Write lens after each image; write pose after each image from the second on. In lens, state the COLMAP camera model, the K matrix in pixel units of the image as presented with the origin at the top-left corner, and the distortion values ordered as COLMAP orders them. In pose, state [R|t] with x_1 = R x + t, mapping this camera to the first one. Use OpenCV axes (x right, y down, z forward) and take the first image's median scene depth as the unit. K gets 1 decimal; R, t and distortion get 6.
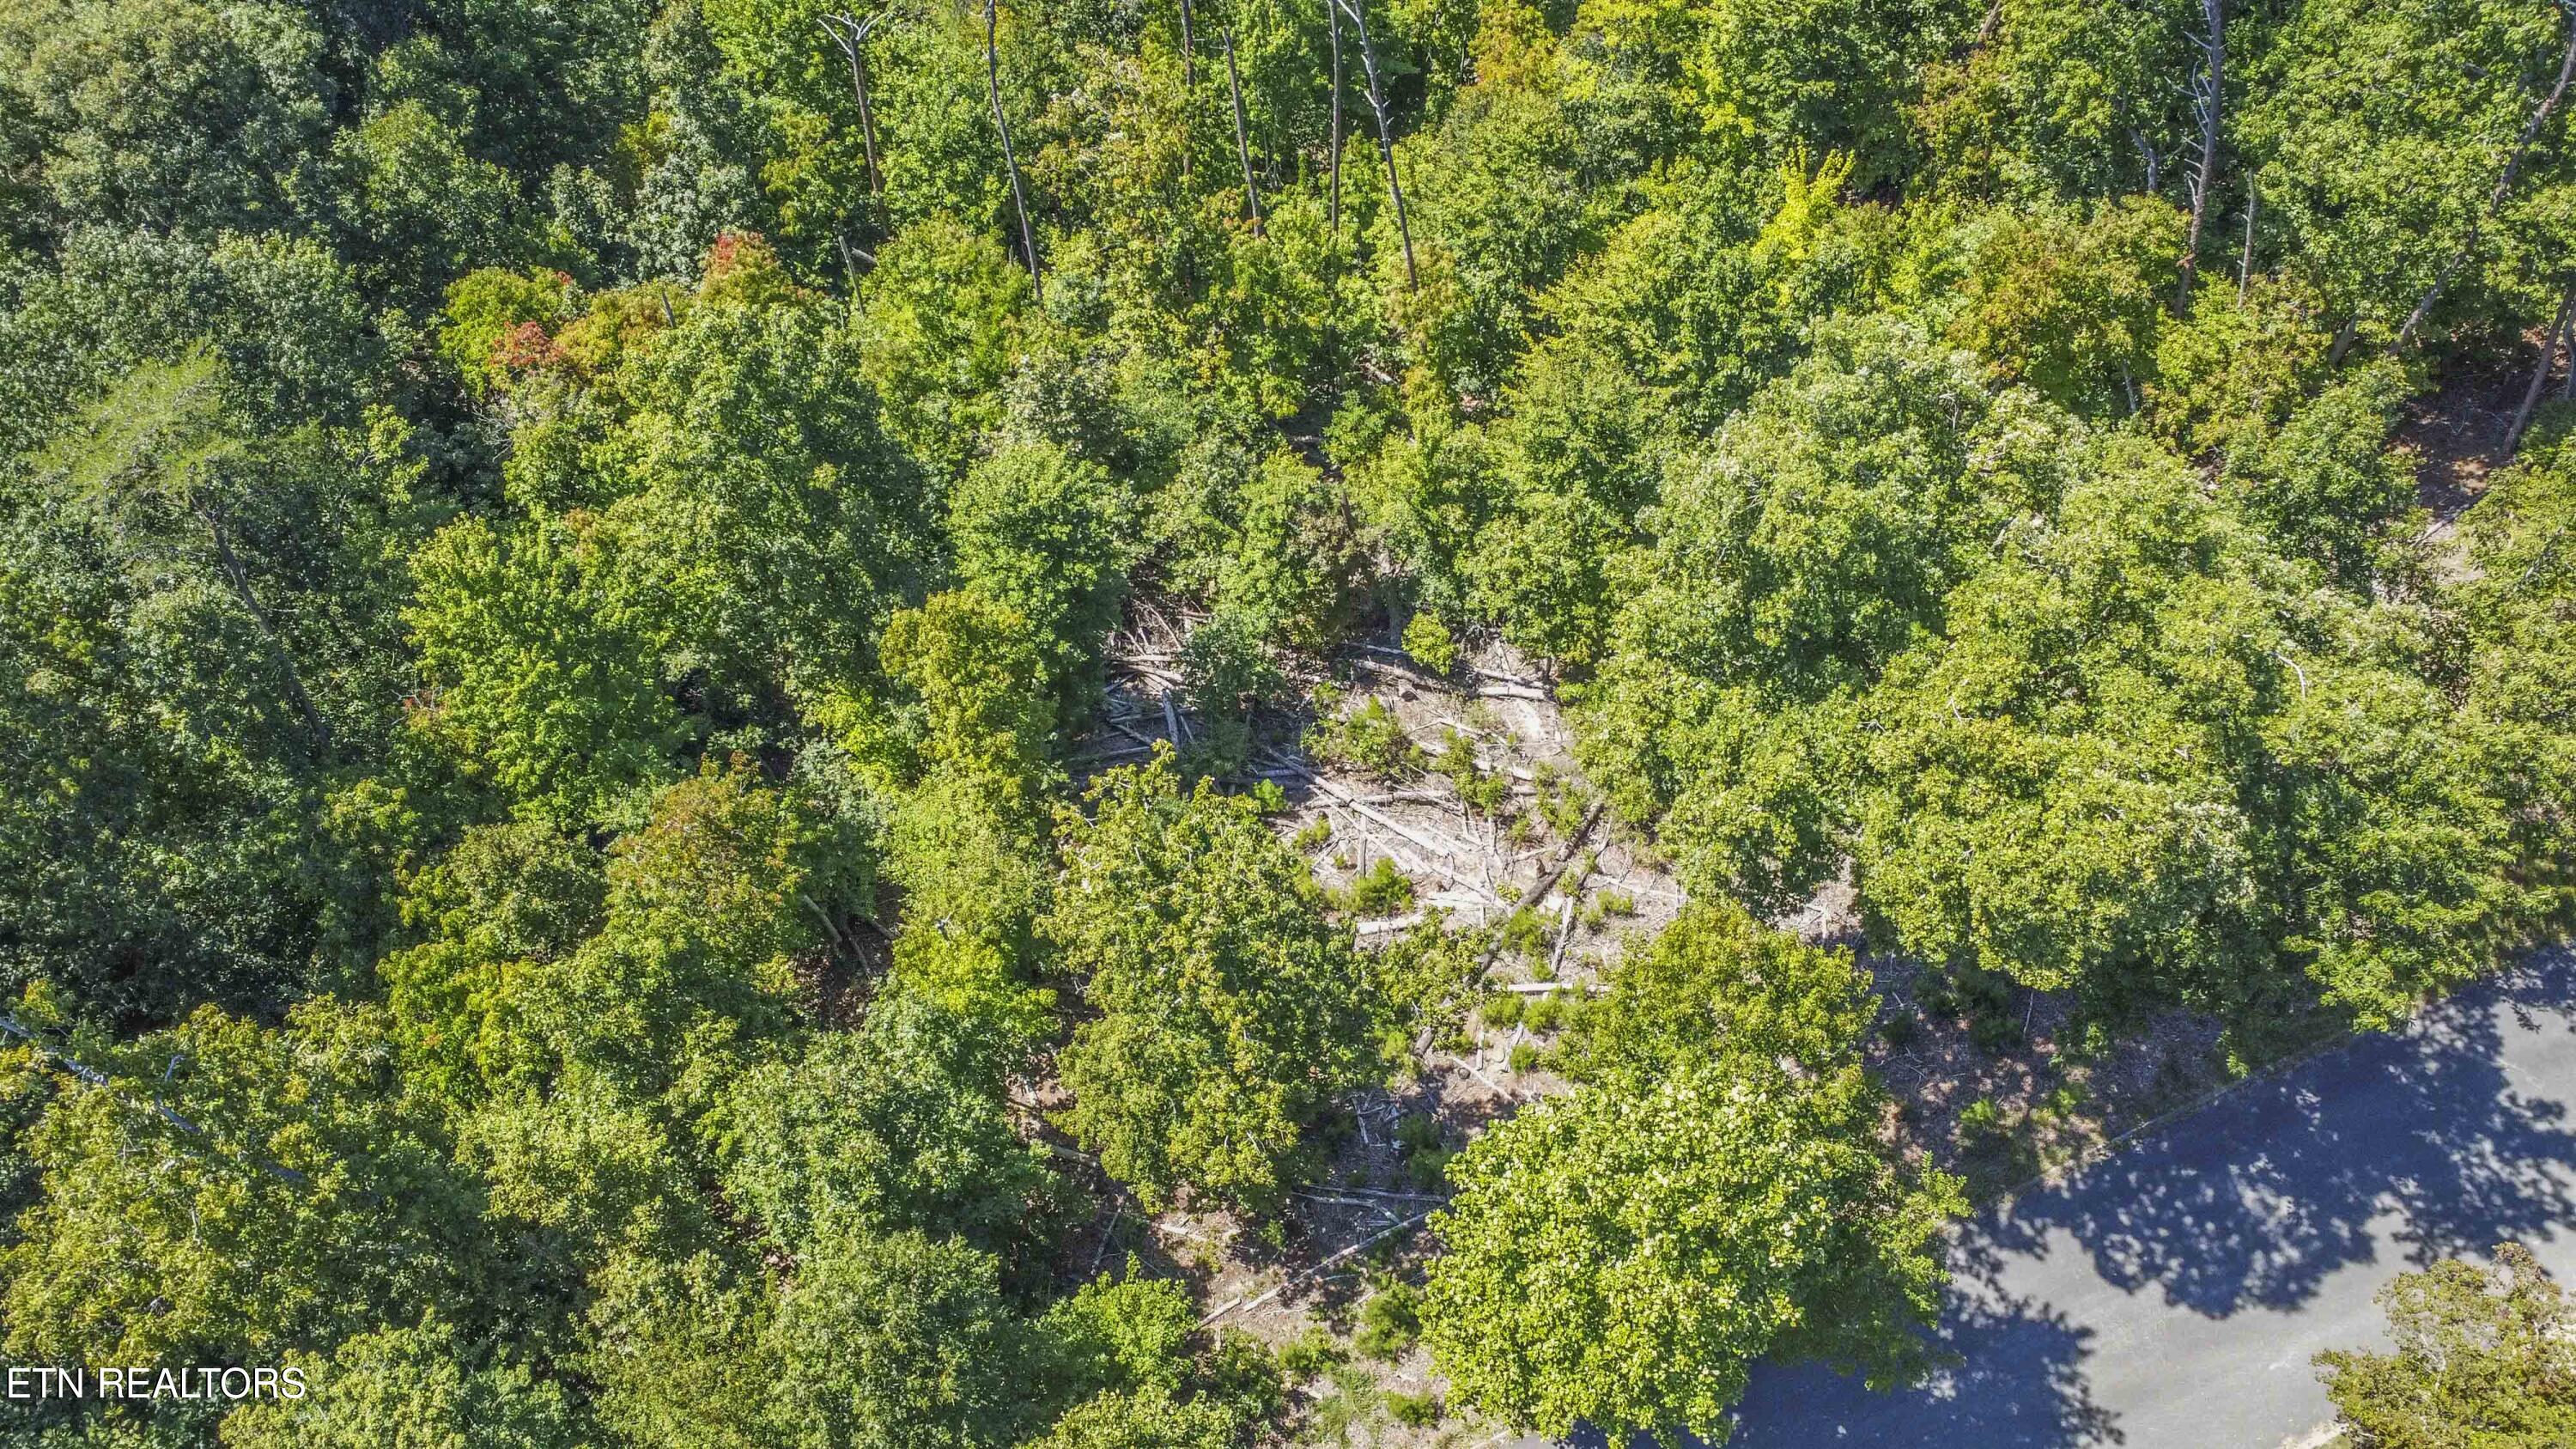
lens RADIAL K [[1925.6, 0, 1288.0], [0, 1925.6, 724.5], [0, 0, 1]] dist [-0.129067, 0.206362]
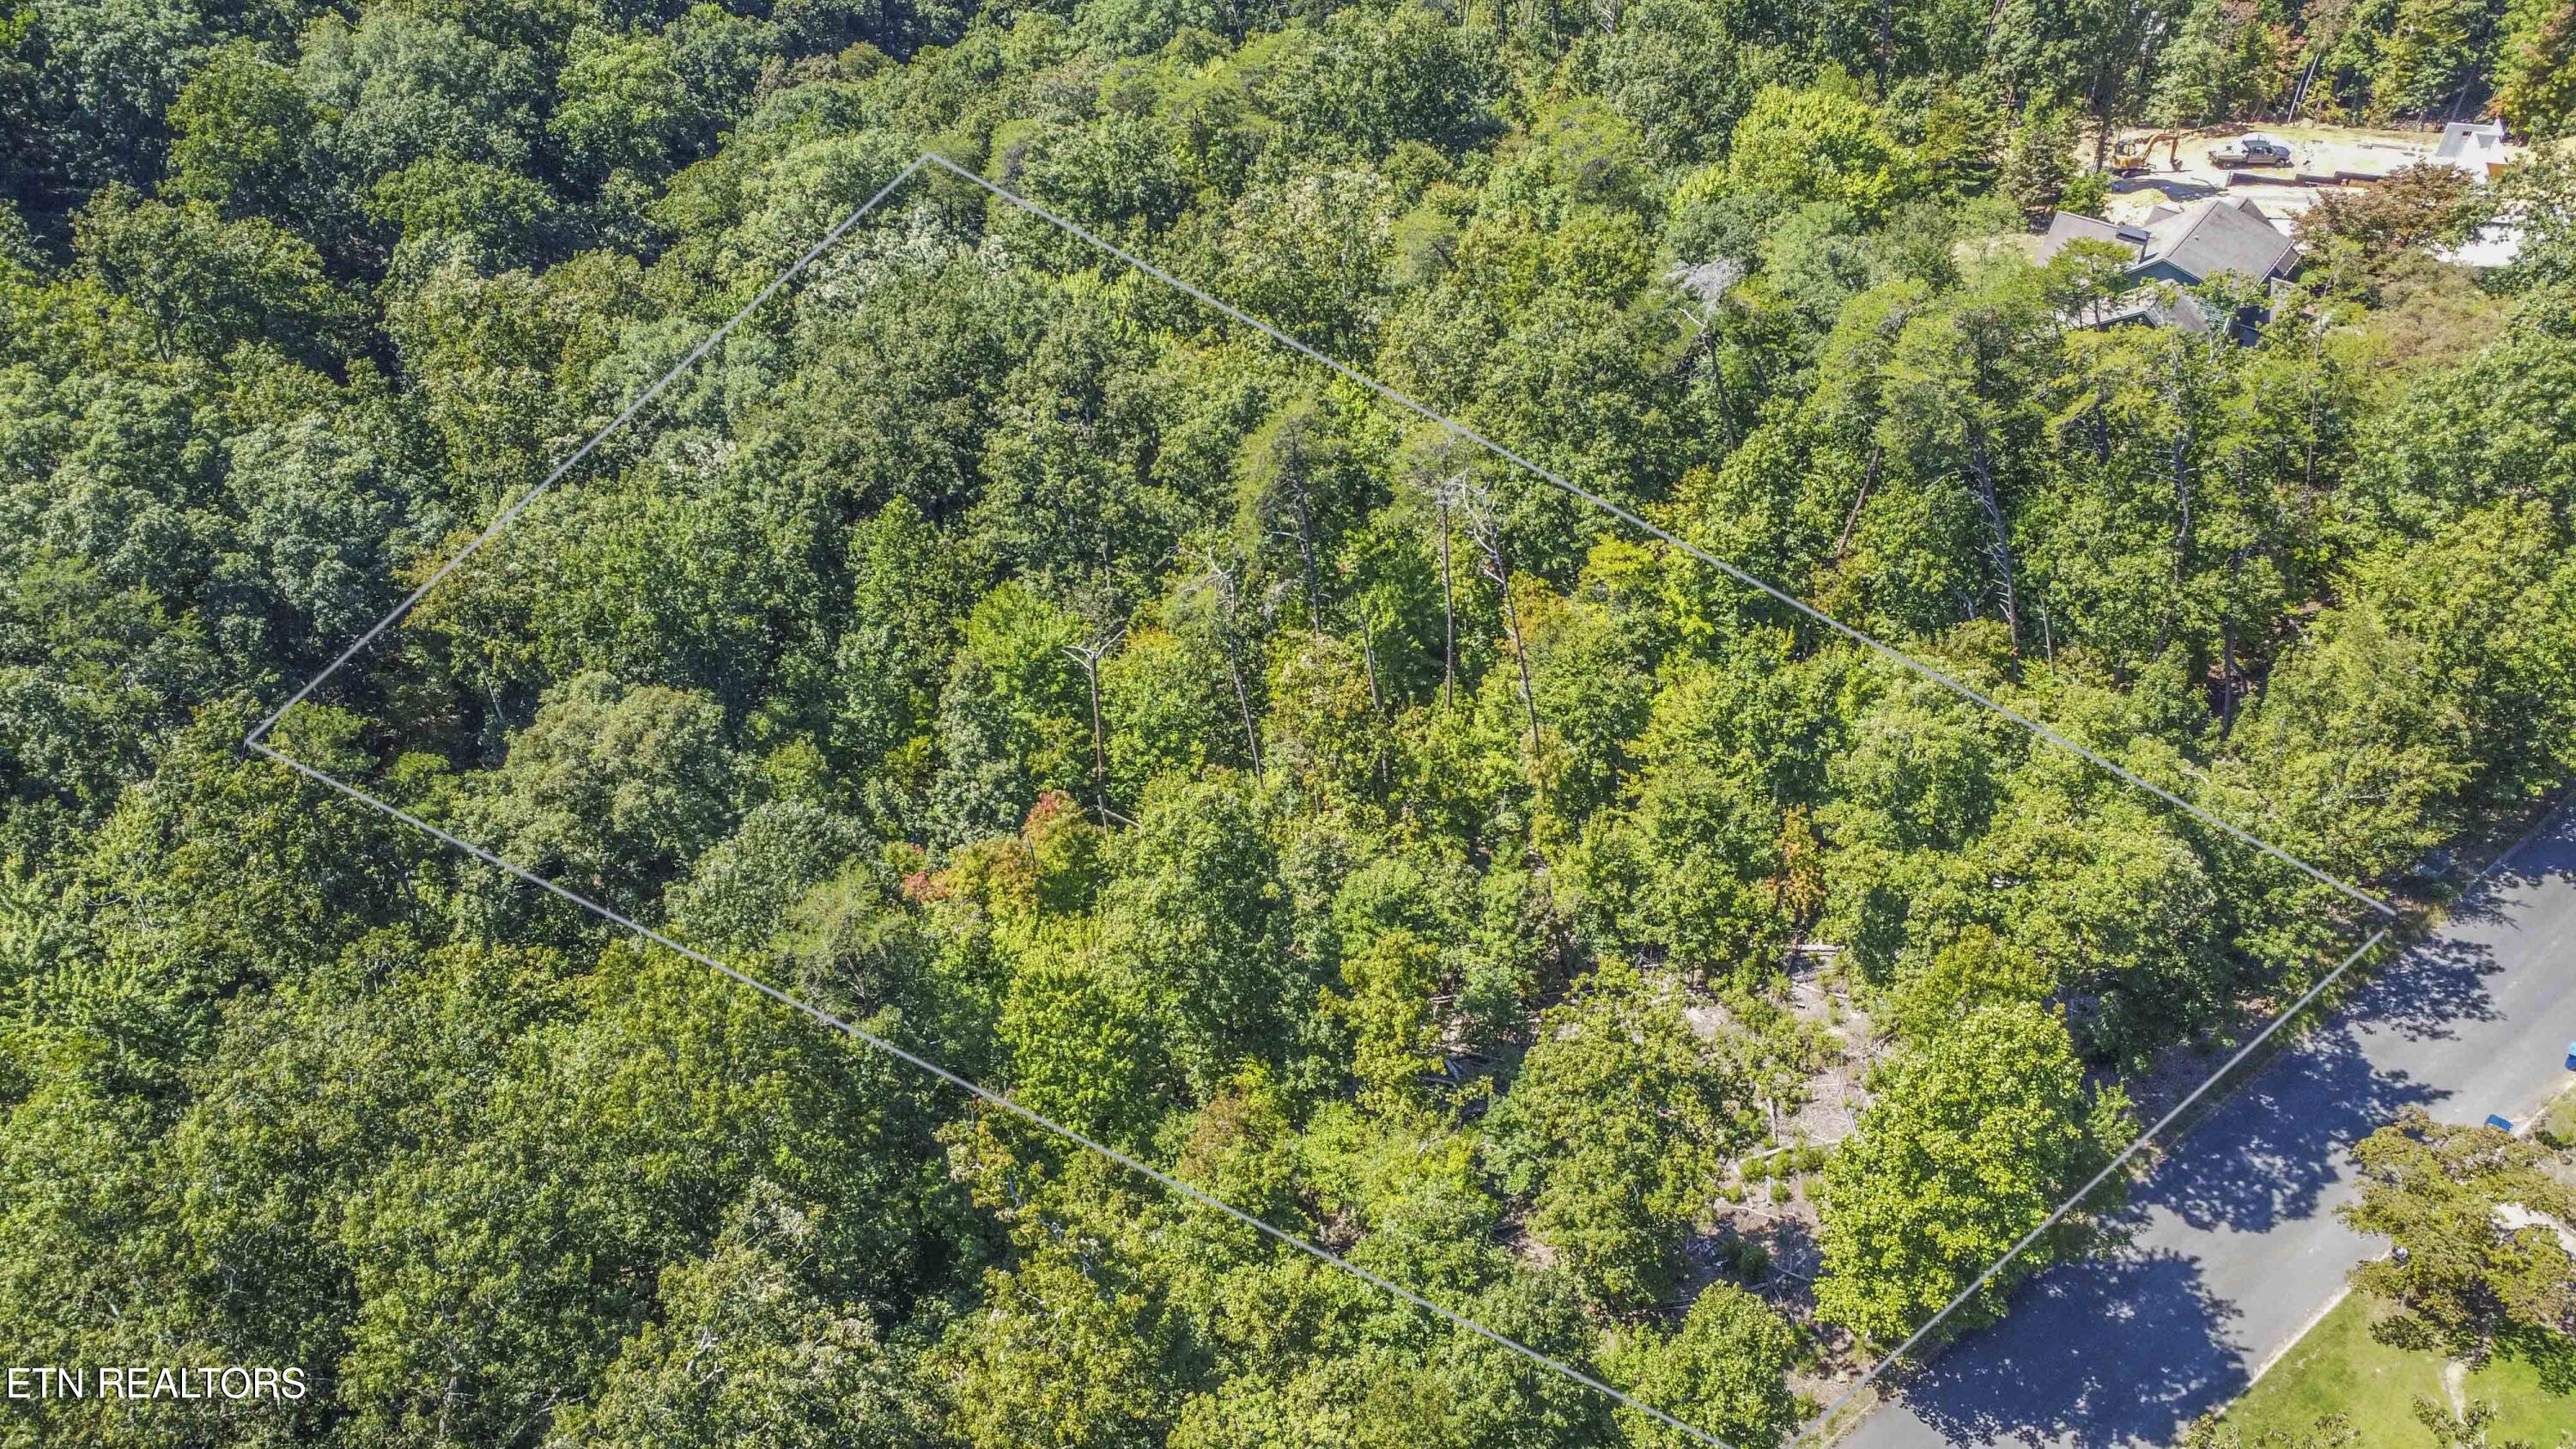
lens RADIAL K [[1925.6, 0, 1288.0], [0, 1925.6, 724.5], [0, 0, 1]] dist [-0.129067, 0.206362]
pose [[0.976995, -0.142508, 0.158659, -0.387408], [0.187427, 0.928699, -0.319982, 0.208581], [-0.101747, 0.342358, 0.934044, -0.419953]]
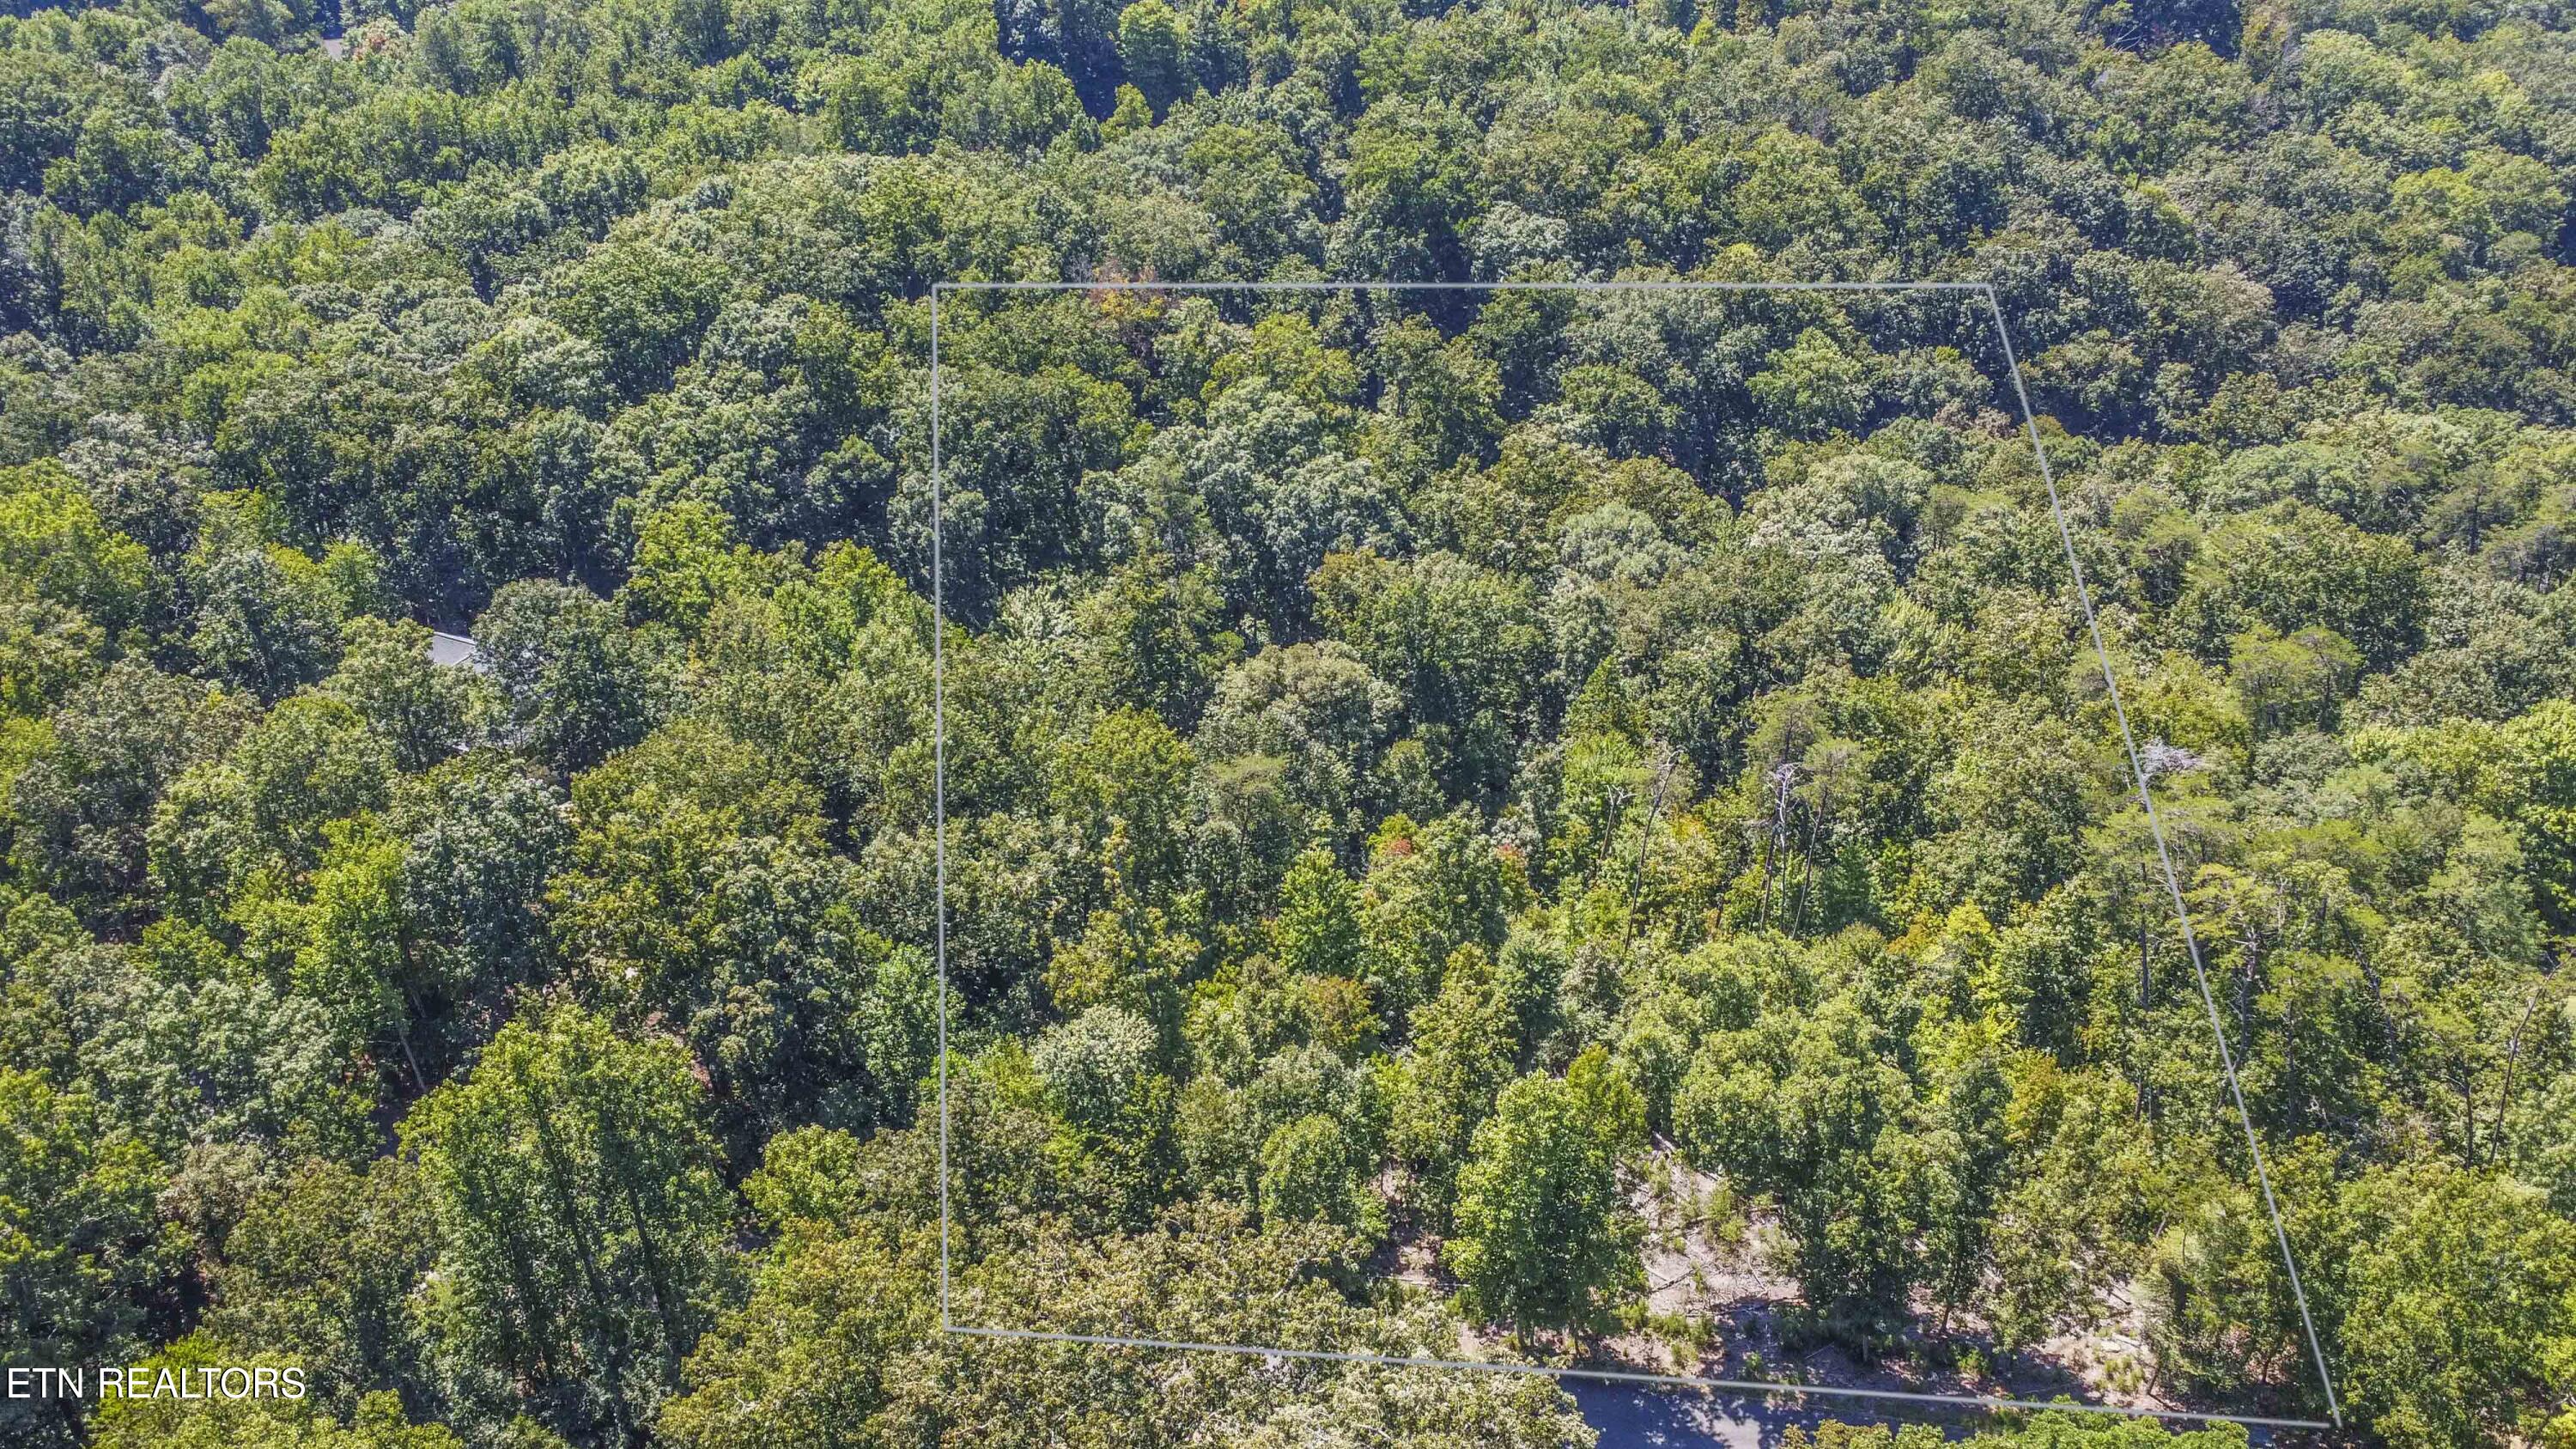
lens RADIAL K [[1925.6, 0, 1288.0], [0, 1925.6, 724.5], [0, 0, 1]] dist [-0.129067, 0.206362]
pose [[0.772570, 0.342801, -0.534437, 0.670784], [-0.554362, 0.774550, -0.304558, 0.464671], [0.309546, 0.531564, 0.788429, -0.898332]]
